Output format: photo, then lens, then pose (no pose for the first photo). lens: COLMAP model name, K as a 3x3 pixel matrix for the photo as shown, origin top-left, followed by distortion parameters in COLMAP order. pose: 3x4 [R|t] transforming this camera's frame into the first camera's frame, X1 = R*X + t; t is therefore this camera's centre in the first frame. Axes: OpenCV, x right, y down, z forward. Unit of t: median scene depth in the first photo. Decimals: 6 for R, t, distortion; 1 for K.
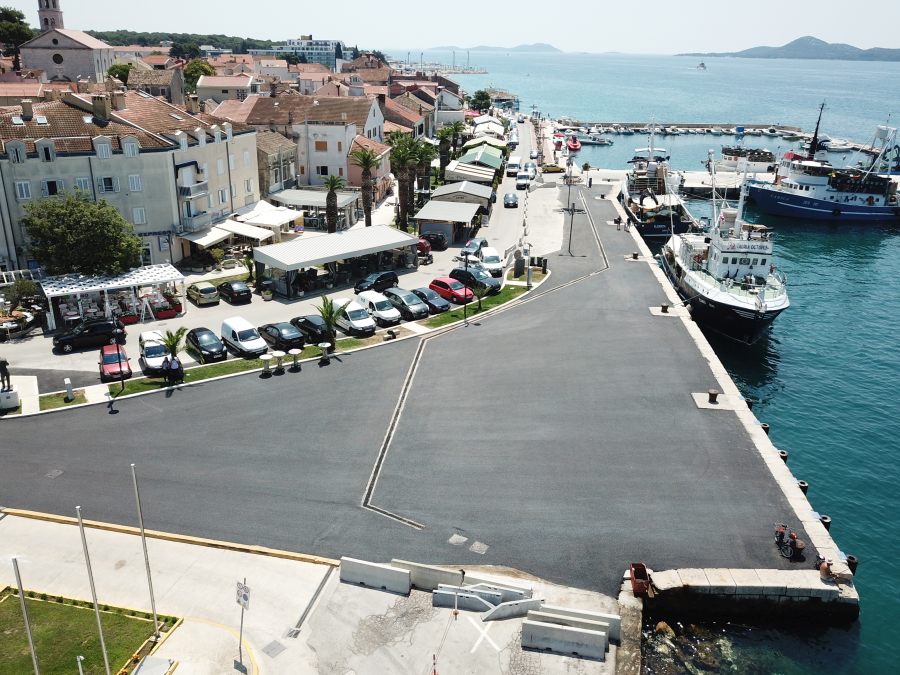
lens RADIAL K [[774.4, 0, 454.3], [0, 774.4, 331.2], [0, 0, 1]] dist [0.011200, -0.020651]
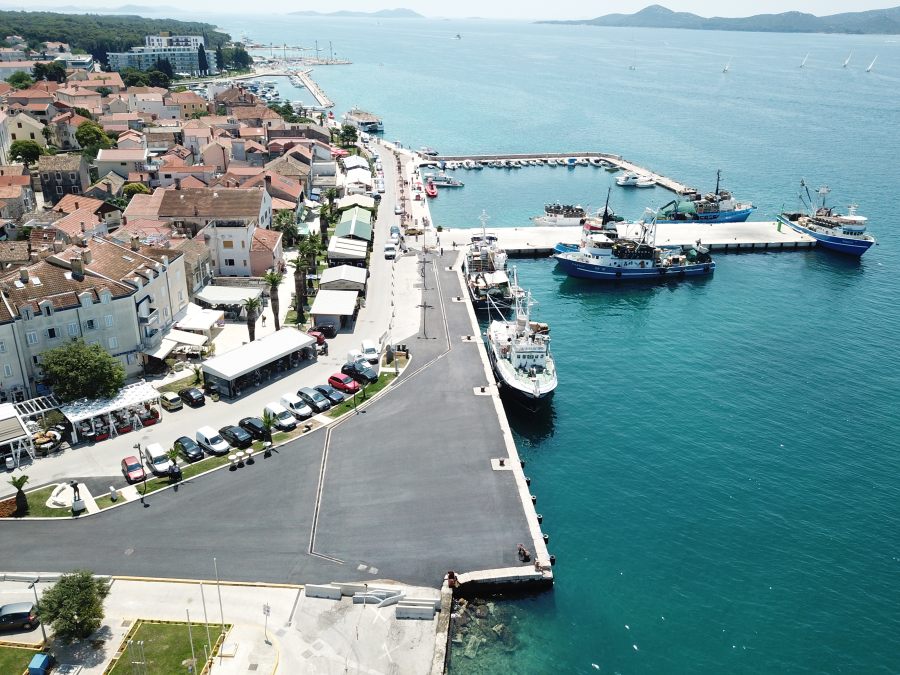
lens RADIAL K [[774.4, 0, 454.3], [0, 774.4, 331.2], [0, 0, 1]] dist [0.011200, -0.020651]
pose [[0.986251, -0.062566, 0.152955, -0.015647], [0.056232, 0.997385, 0.045396, -0.219856], [-0.155395, -0.036171, 0.987190, -0.518465]]
